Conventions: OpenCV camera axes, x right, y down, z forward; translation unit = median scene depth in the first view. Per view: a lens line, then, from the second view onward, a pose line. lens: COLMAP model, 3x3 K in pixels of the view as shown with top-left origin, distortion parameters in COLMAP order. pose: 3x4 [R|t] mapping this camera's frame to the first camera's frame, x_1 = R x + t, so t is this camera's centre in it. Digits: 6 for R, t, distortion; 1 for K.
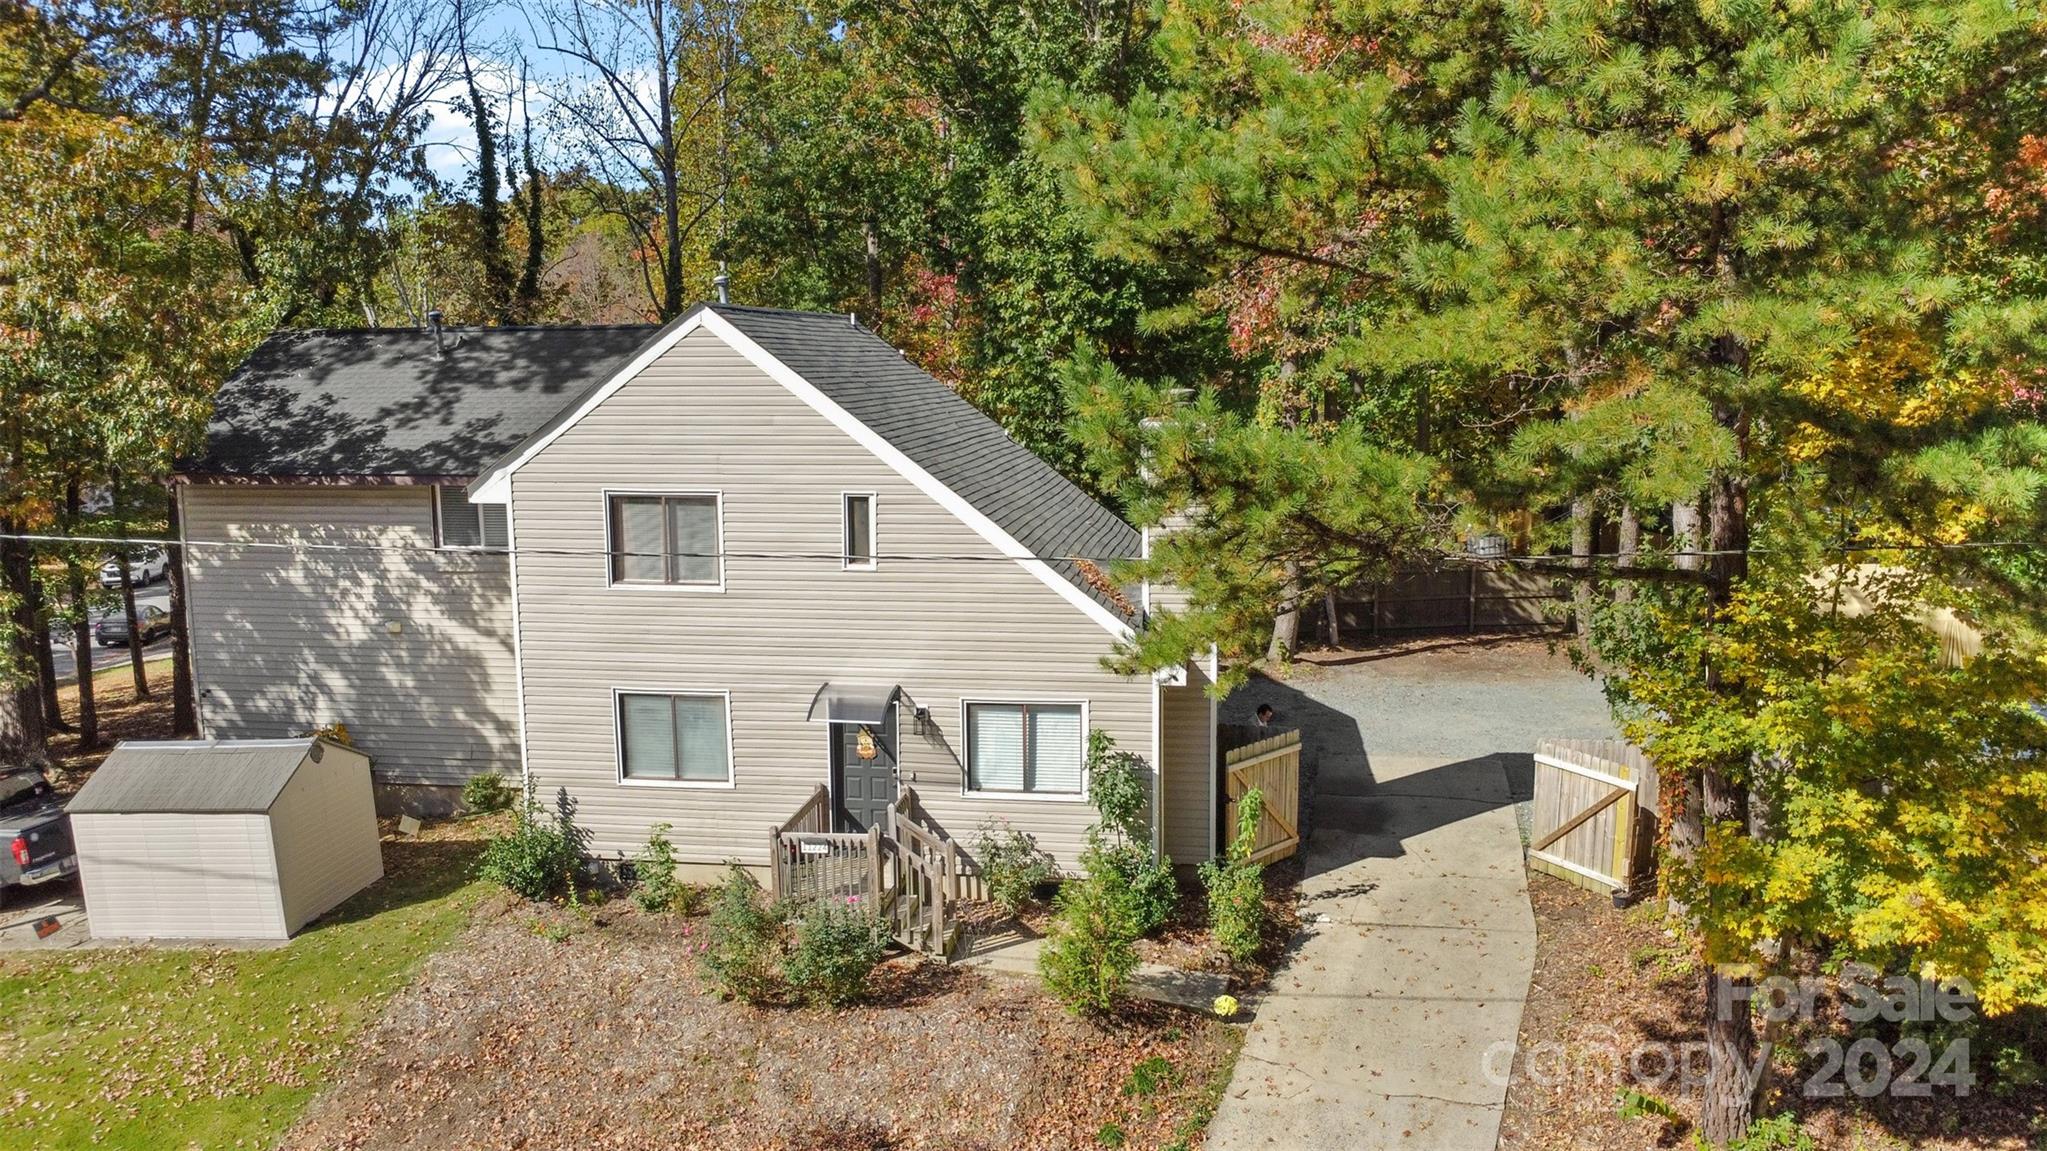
lens RADIAL K [[1482.4, 0, 1023.5], [0, 1482.4, 575.5], [0, 0, 1]] dist [-0.012856, -0.005904]
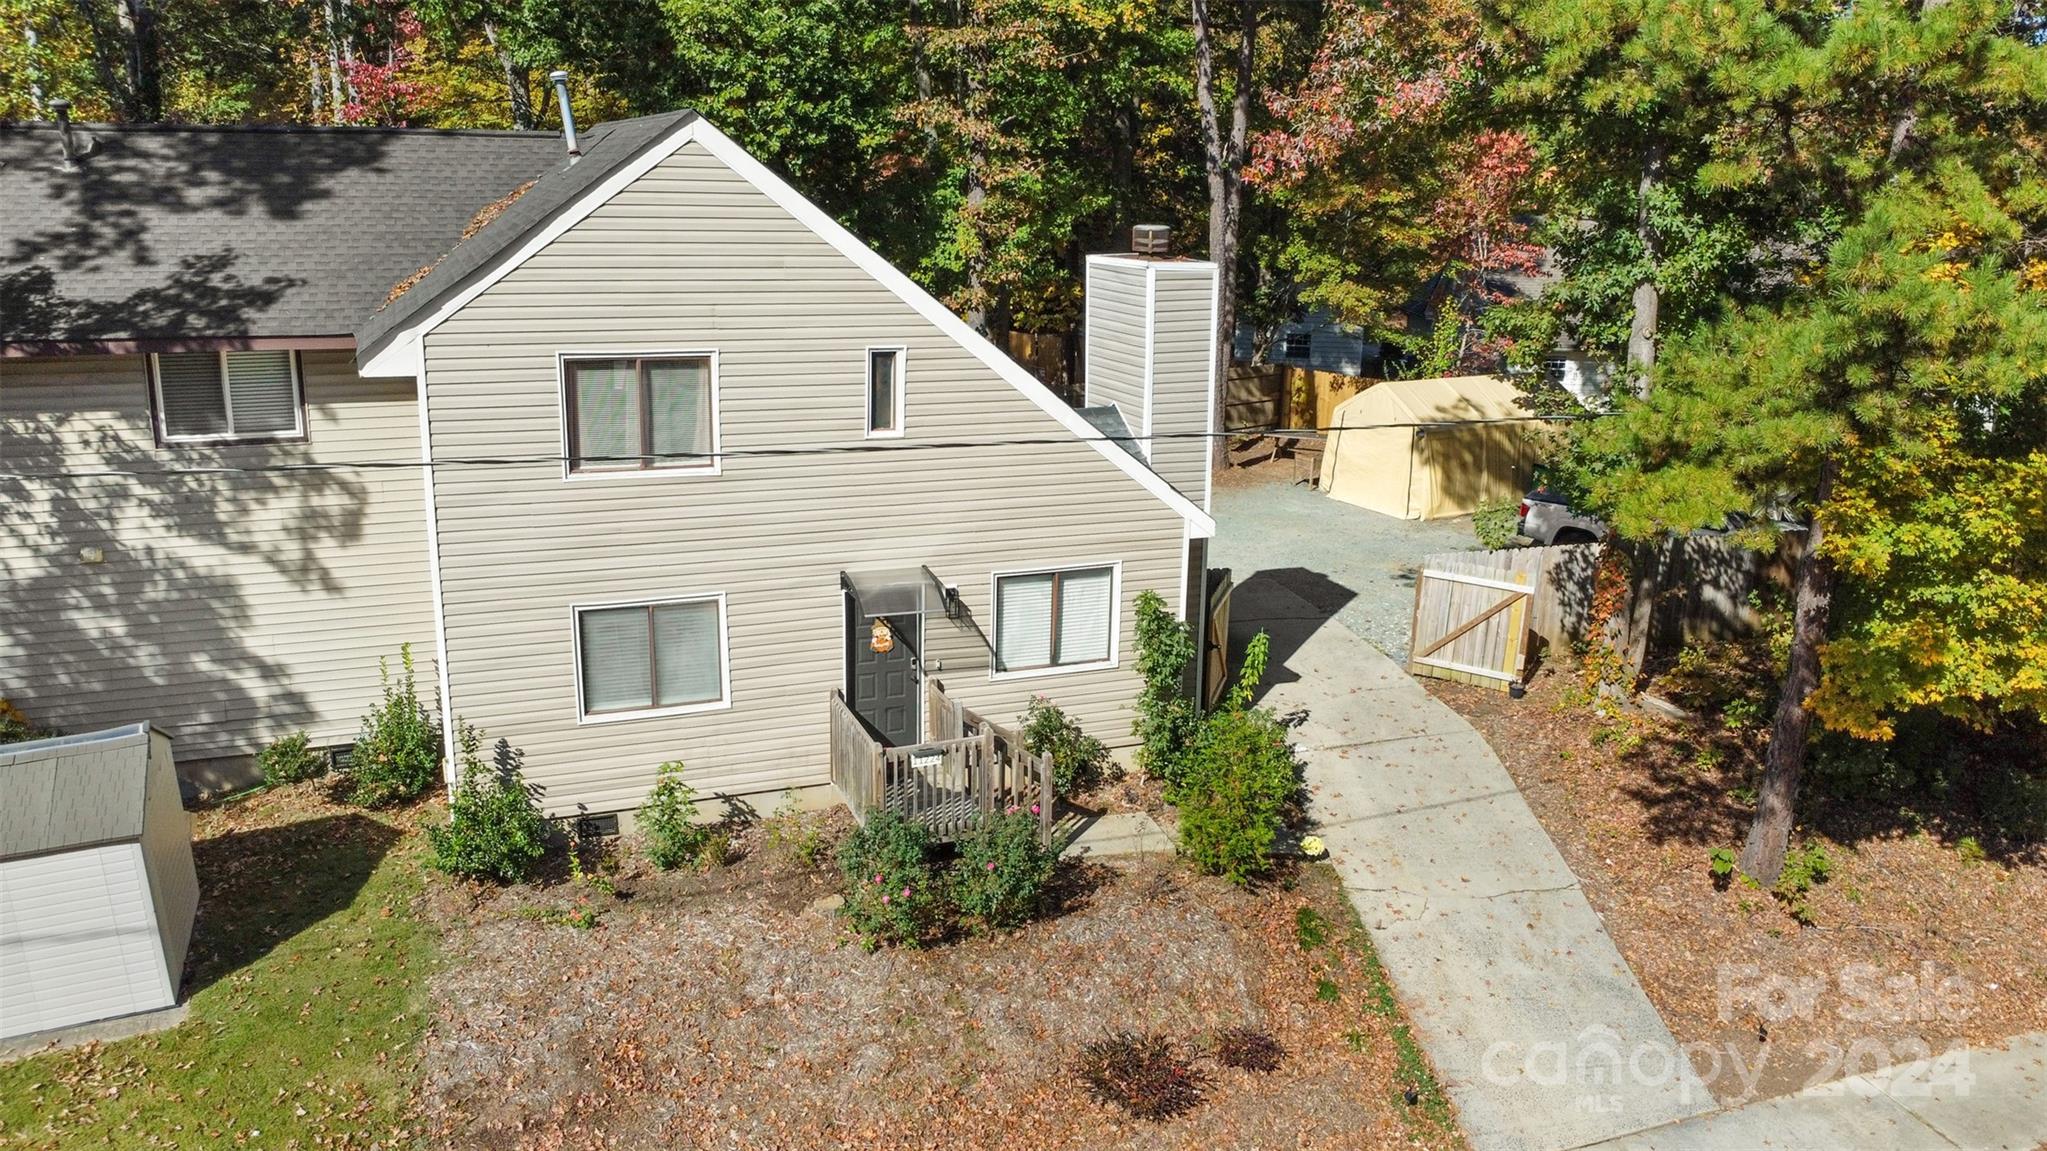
lens RADIAL K [[1508.2, 0, 1023.5], [0, 1508.2, 575.5], [0, 0, 1]] dist [-0.006828, -0.033077]
pose [[0.871722, -0.102967, 0.479059, -0.447418], [0.045482, 0.990454, 0.130121, -0.033211], [-0.487885, -0.091641, 0.868084, 0.184367]]
